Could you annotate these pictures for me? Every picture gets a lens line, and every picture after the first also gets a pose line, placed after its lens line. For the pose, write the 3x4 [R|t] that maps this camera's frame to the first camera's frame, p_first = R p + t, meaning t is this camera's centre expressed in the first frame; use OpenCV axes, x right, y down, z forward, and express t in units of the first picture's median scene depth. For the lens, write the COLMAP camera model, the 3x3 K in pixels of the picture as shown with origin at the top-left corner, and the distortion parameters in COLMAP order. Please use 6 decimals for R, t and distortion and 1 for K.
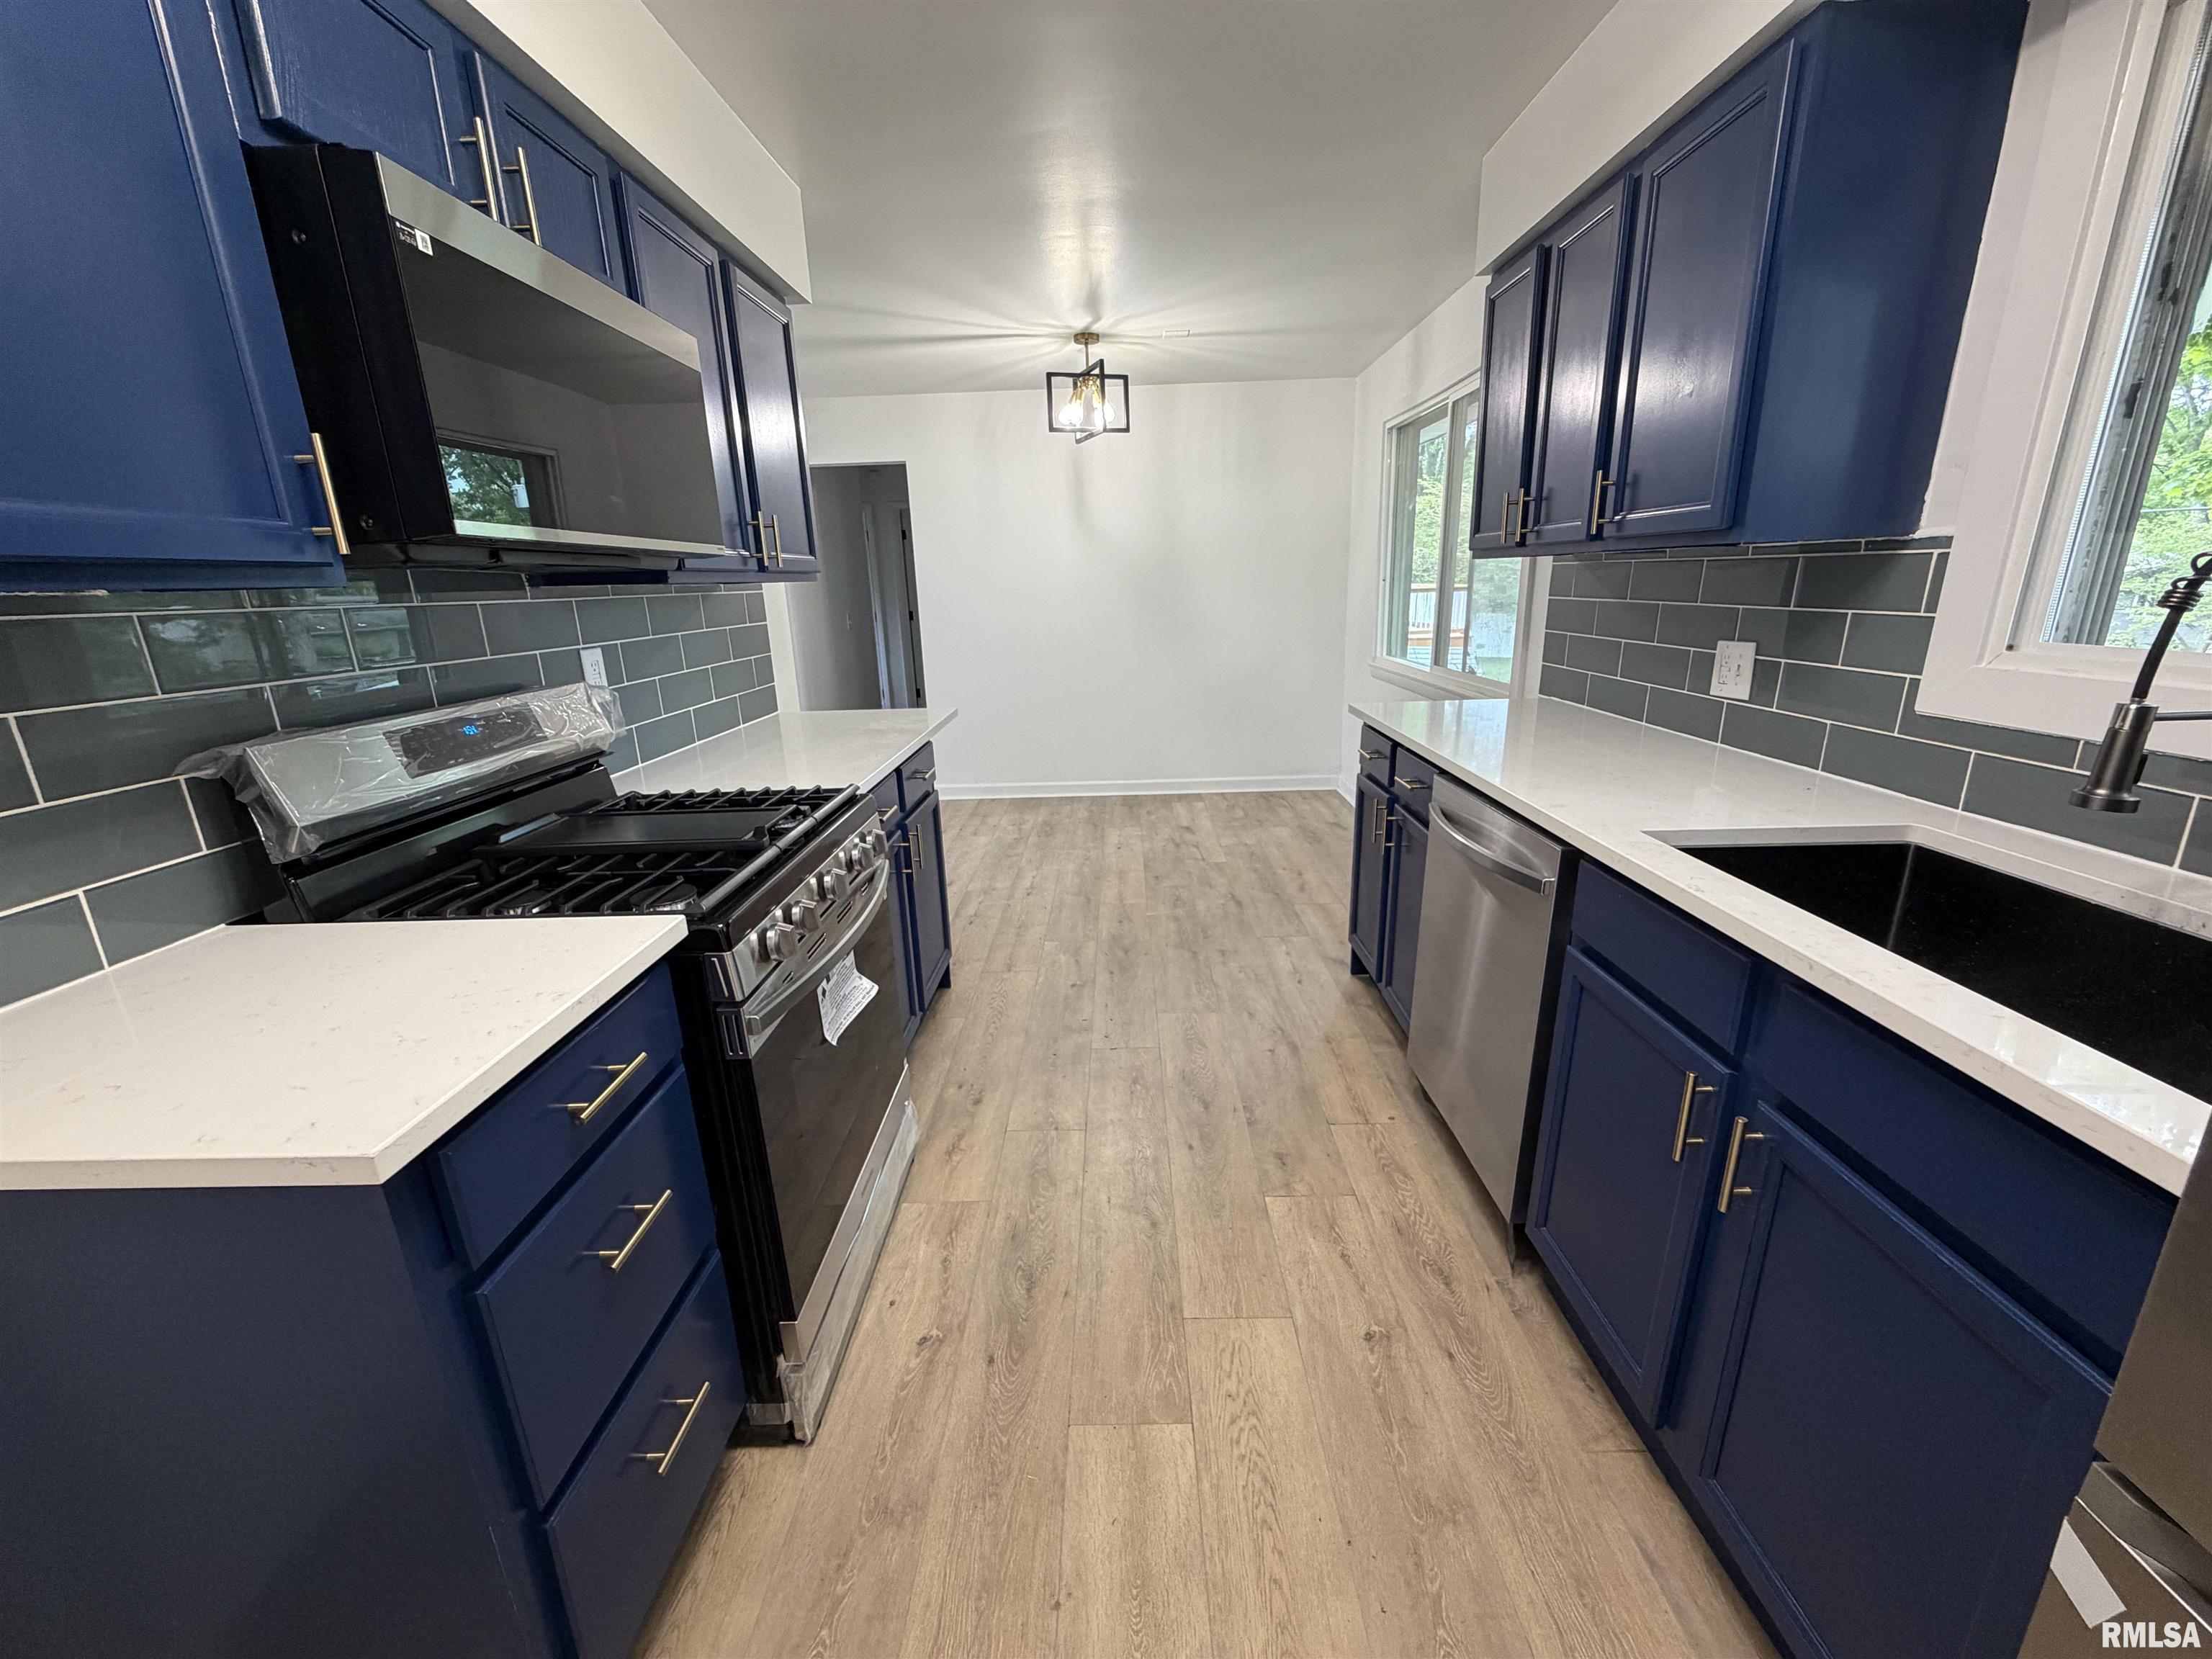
lens RADIAL K [[882.7, 0, 1102.3], [0, 882.7, 828.5], [0, 0, 1]] dist [0.000254, -0.000148]
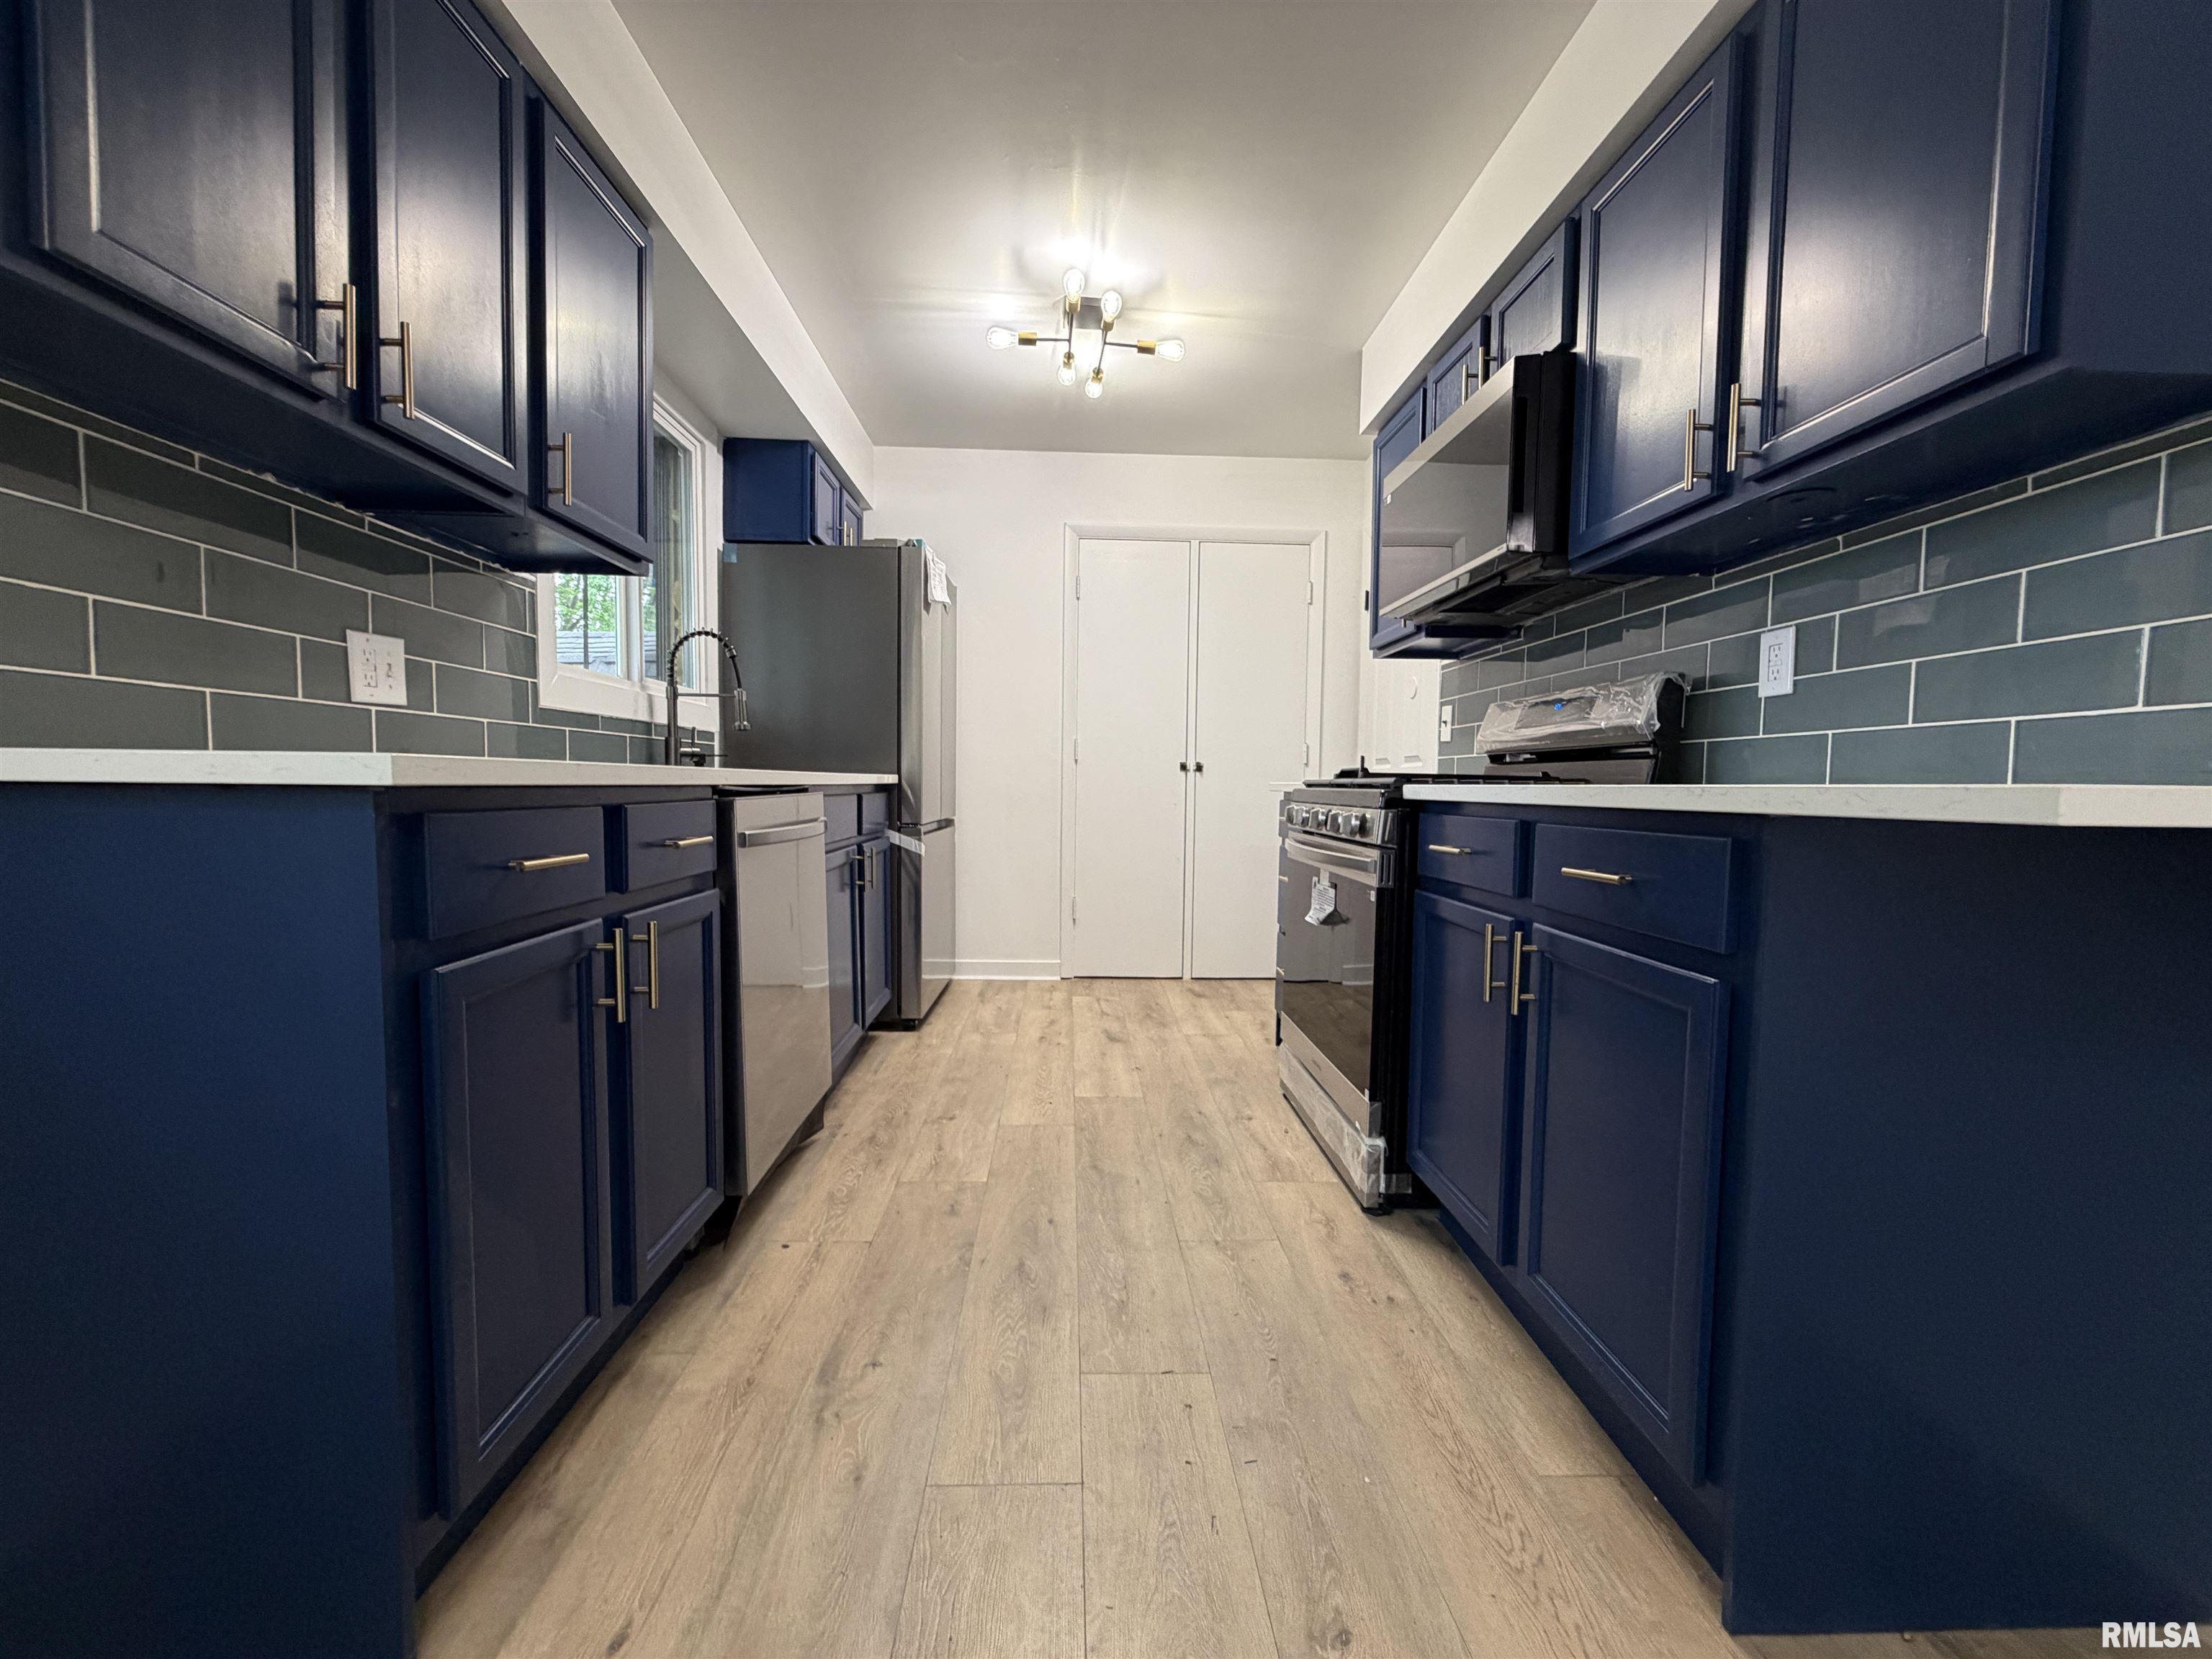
lens RADIAL K [[882.7, 0, 1102.1], [0, 882.7, 825.6], [0, 0, 1]] dist [0.000254, -0.000148]
pose [[-0.998234, 0.018426, -0.056467, 0.104446], [-0.000507, 0.947991, 0.318298, -0.312958], [0.059395, 0.317764, -0.946308, 1.918442]]
